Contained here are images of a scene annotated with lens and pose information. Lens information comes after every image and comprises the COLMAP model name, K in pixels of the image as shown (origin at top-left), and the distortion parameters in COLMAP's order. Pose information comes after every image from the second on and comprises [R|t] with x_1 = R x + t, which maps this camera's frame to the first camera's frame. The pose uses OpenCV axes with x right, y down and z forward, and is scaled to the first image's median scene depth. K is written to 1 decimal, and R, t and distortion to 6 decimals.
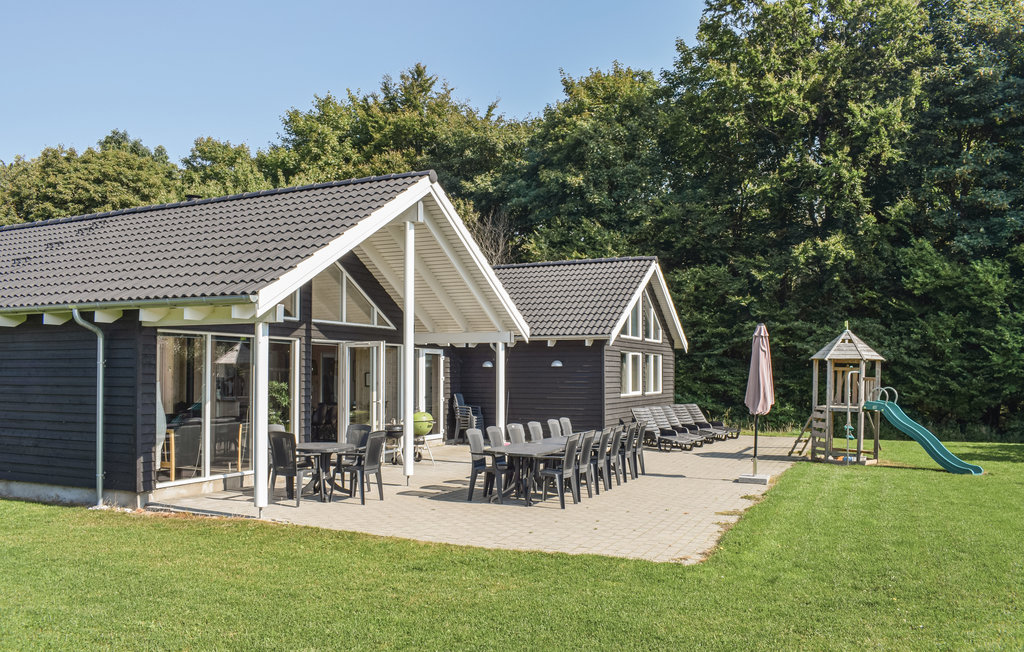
lens RADIAL K [[806.9, 0, 514.8], [0, 806.9, 340.4], [0, 0, 1]] dist [-0.083858, 0.004087]
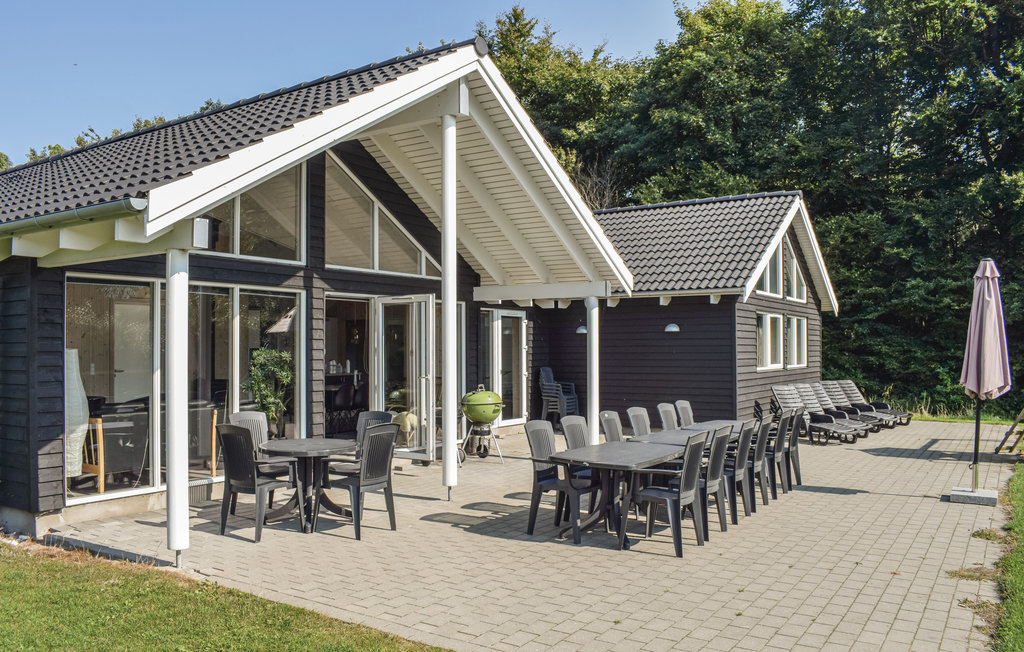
lens RADIAL K [[809.6, 0, 512.0], [0, 809.6, 326.0], [0, 0, 1]] dist [-0.085040, 0.001129]
pose [[0.989104, -0.008059, -0.146998, 0.012309], [0.010003, 0.999872, 0.012488, 0.013533], [0.146878, -0.013823, 0.989058, 0.188799]]
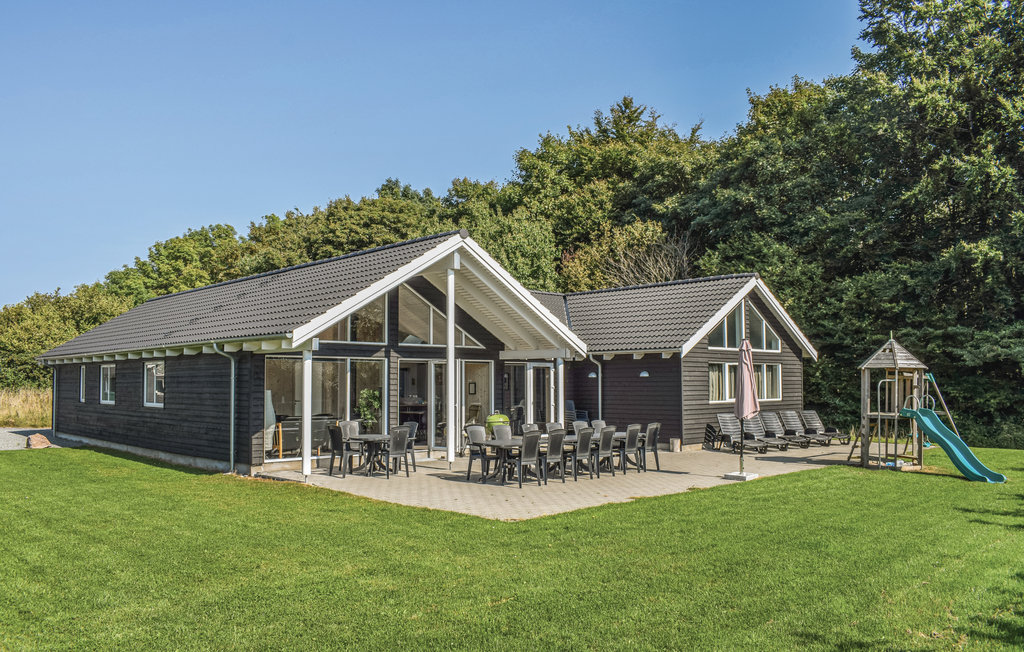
lens RADIAL K [[792.0, 0, 512.0], [0, 792.0, 326.0], [0, 0, 1]] dist [-0.083001, -0.000847]
pose [[0.928541, -0.030081, -0.370008, 0.252664], [0.019522, 0.999289, -0.032248, -0.005928], [0.370715, 0.022720, 0.928469, -0.093109]]
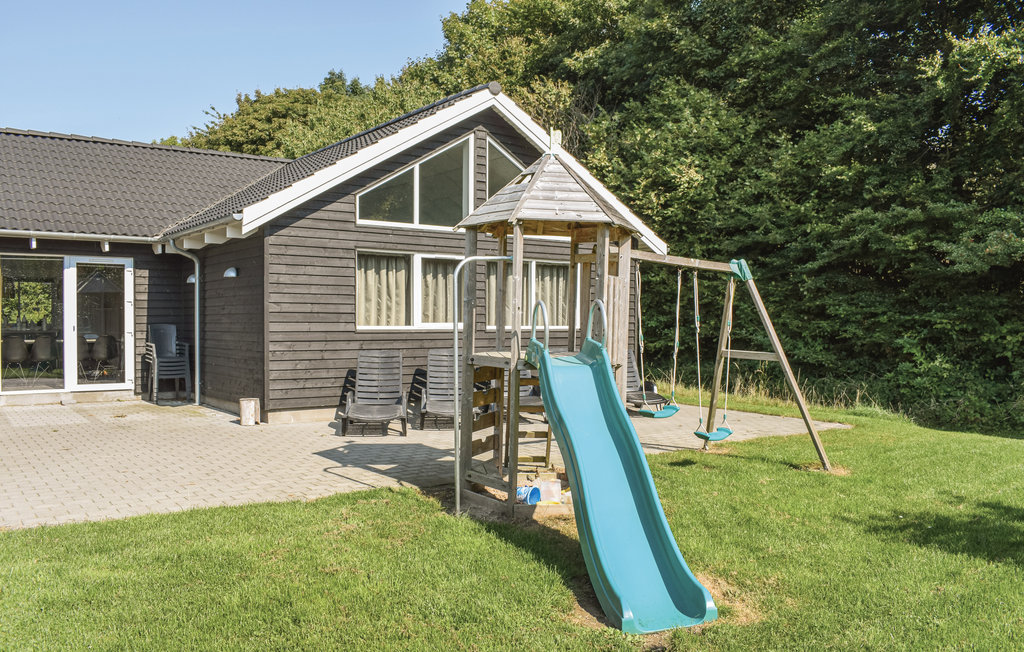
lens RADIAL K [[806.9, 0, 514.8], [0, 806.9, 340.4], [0, 0, 1]] dist [-0.083858, 0.004087]
pose [[0.881603, 0.012959, -0.471814, 0.441576], [0.017755, 0.998005, 0.060586, 0.040032], [0.471658, -0.061790, 0.879614, 0.499280]]
